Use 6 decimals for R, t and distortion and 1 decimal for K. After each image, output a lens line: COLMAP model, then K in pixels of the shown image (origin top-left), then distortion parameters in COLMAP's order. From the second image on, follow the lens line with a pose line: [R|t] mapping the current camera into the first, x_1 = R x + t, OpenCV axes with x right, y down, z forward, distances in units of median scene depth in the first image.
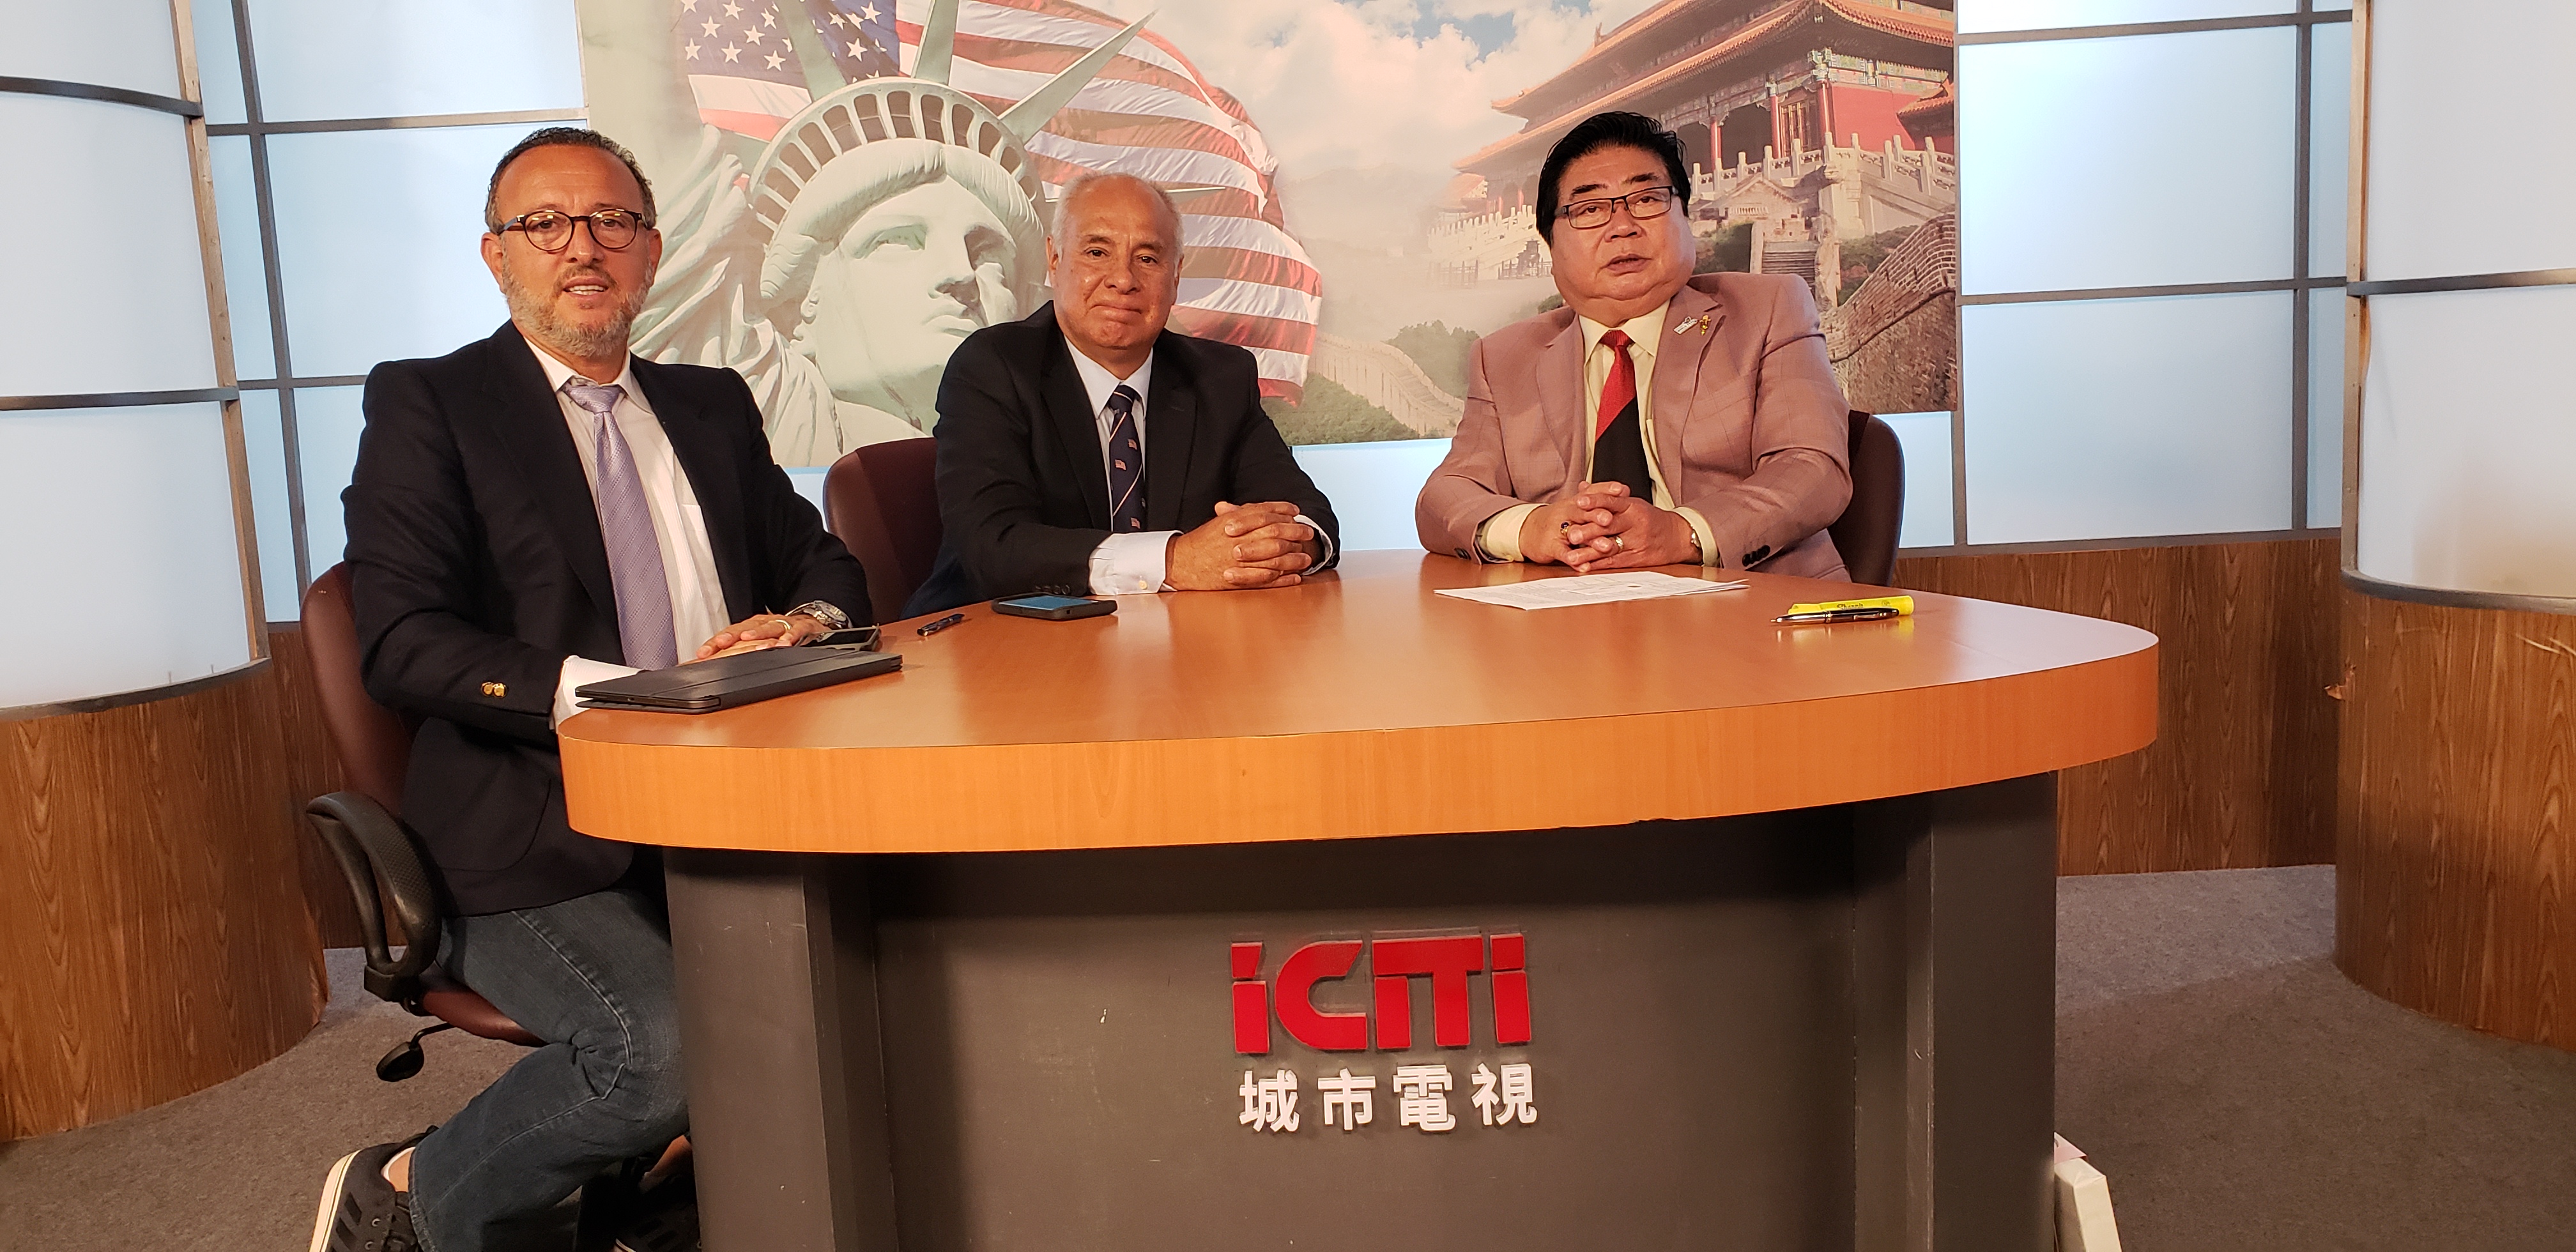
lens RADIAL K [[1900.5, 0, 1302.1], [0, 1900.5, 632.9], [0, 0, 1]] dist [0.091292, -0.146678]
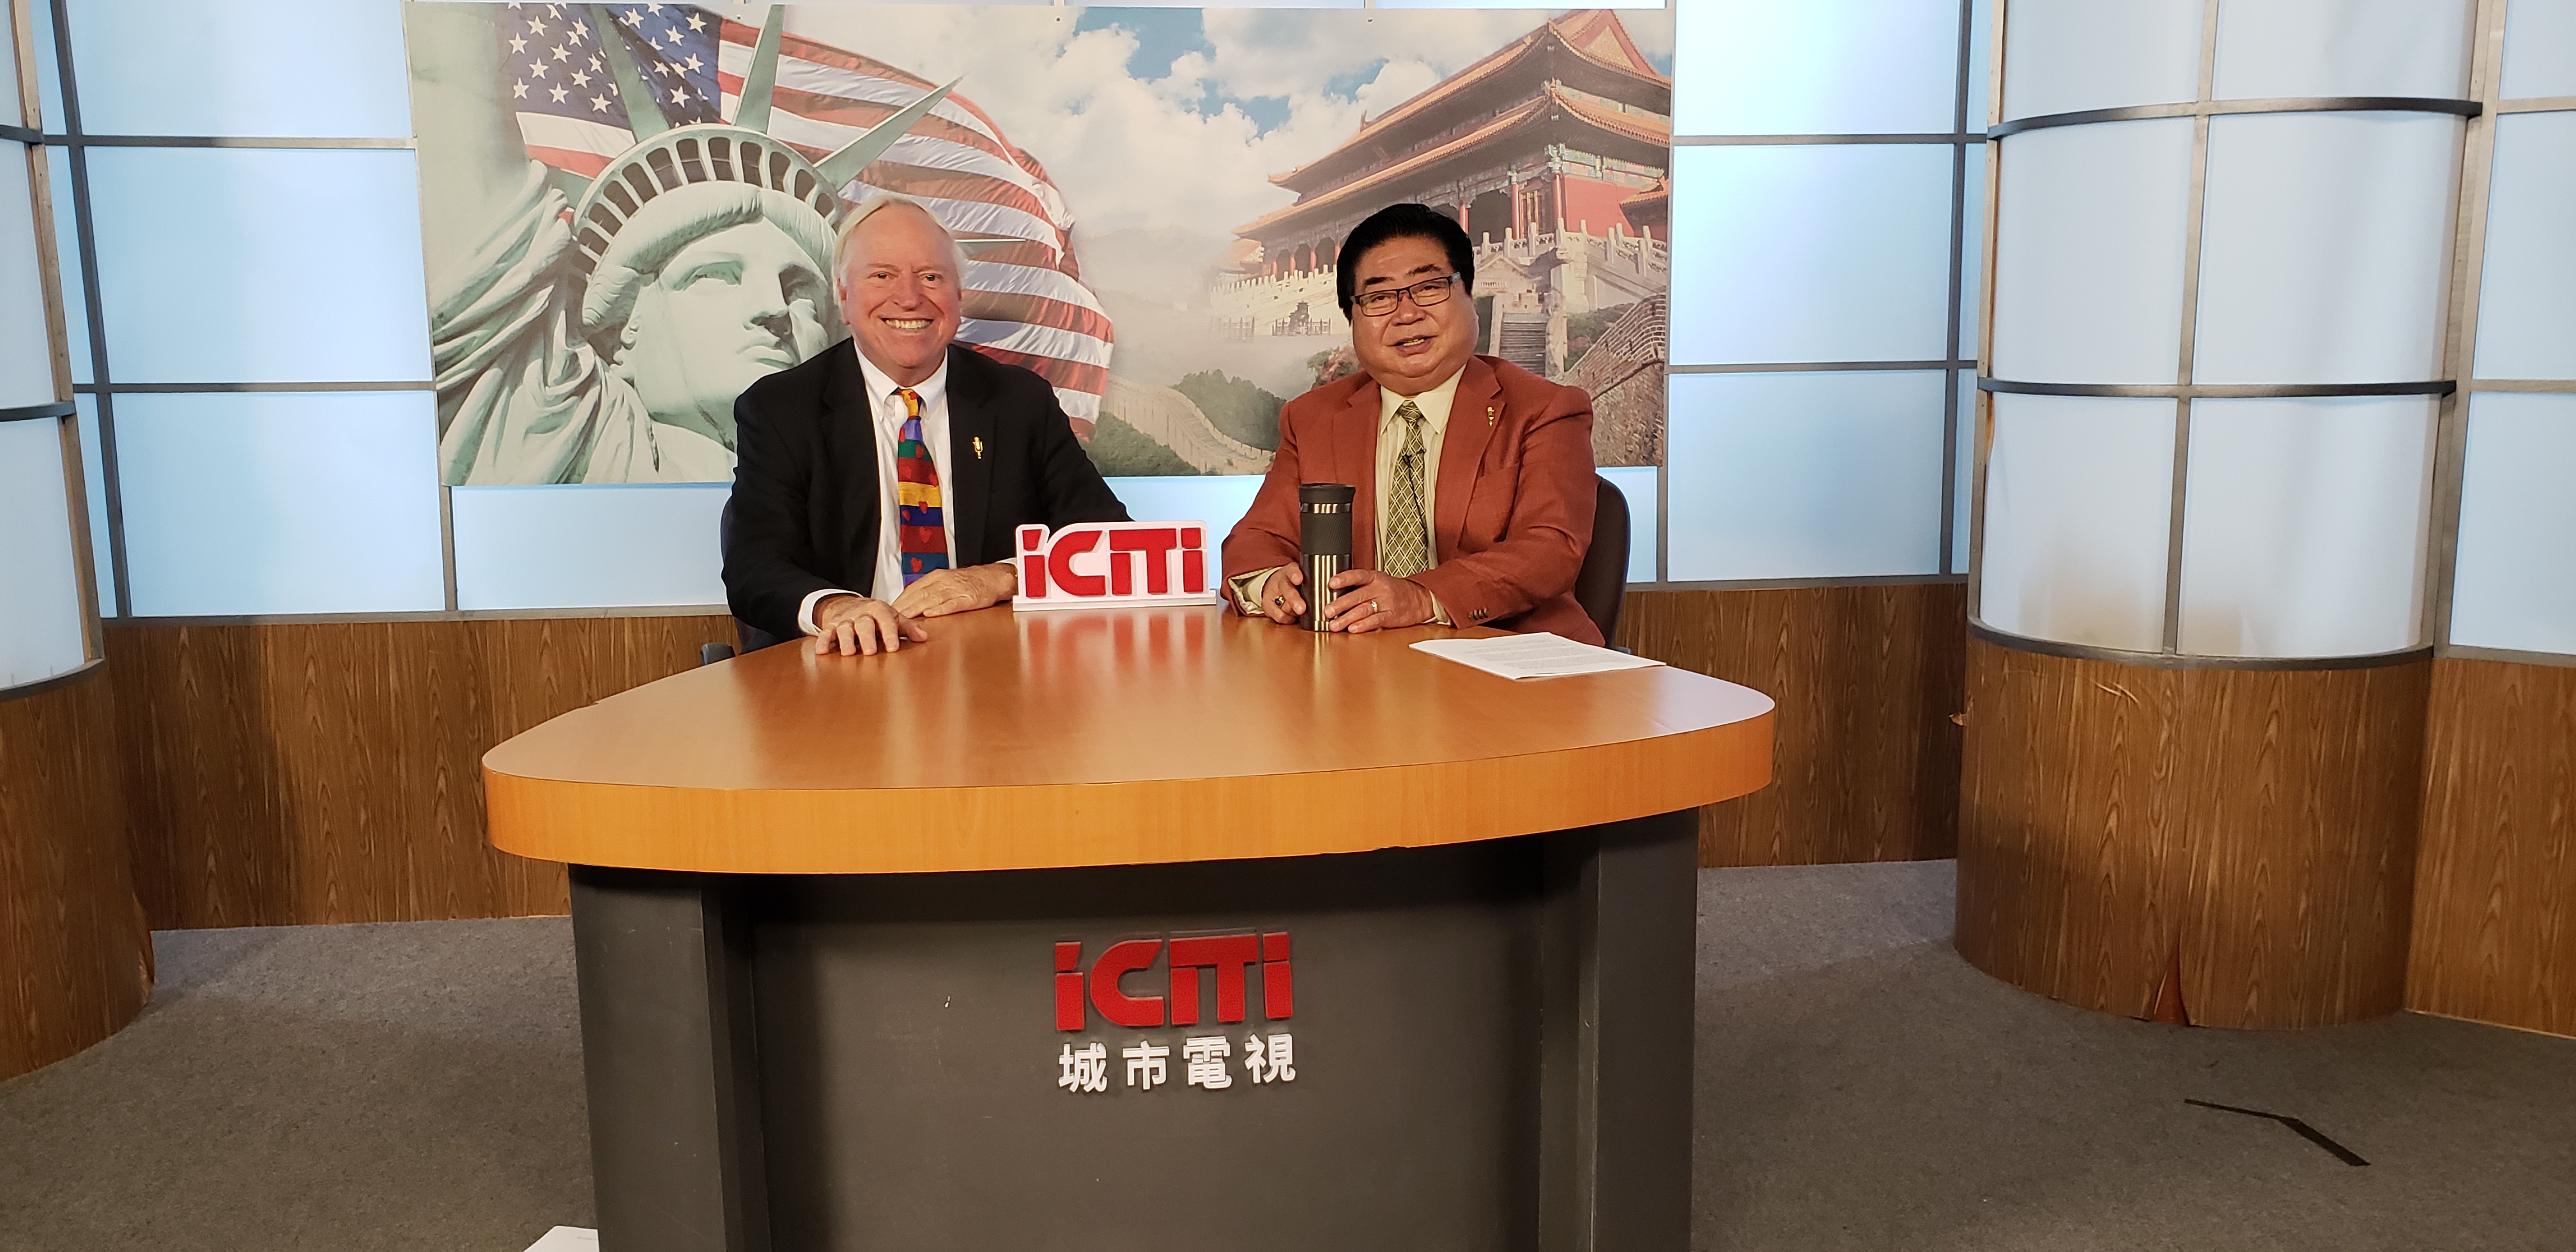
lens RADIAL K [[1900.5, 0, 1302.1], [0, 1900.5, 632.9], [0, 0, 1]] dist [0.091292, -0.146678]
pose [[0.991868, 0.018980, 0.125849, -0.016791], [-0.020835, 0.999693, 0.013439, -0.026116], [-0.125555, -0.015952, 0.991958, -0.113139]]
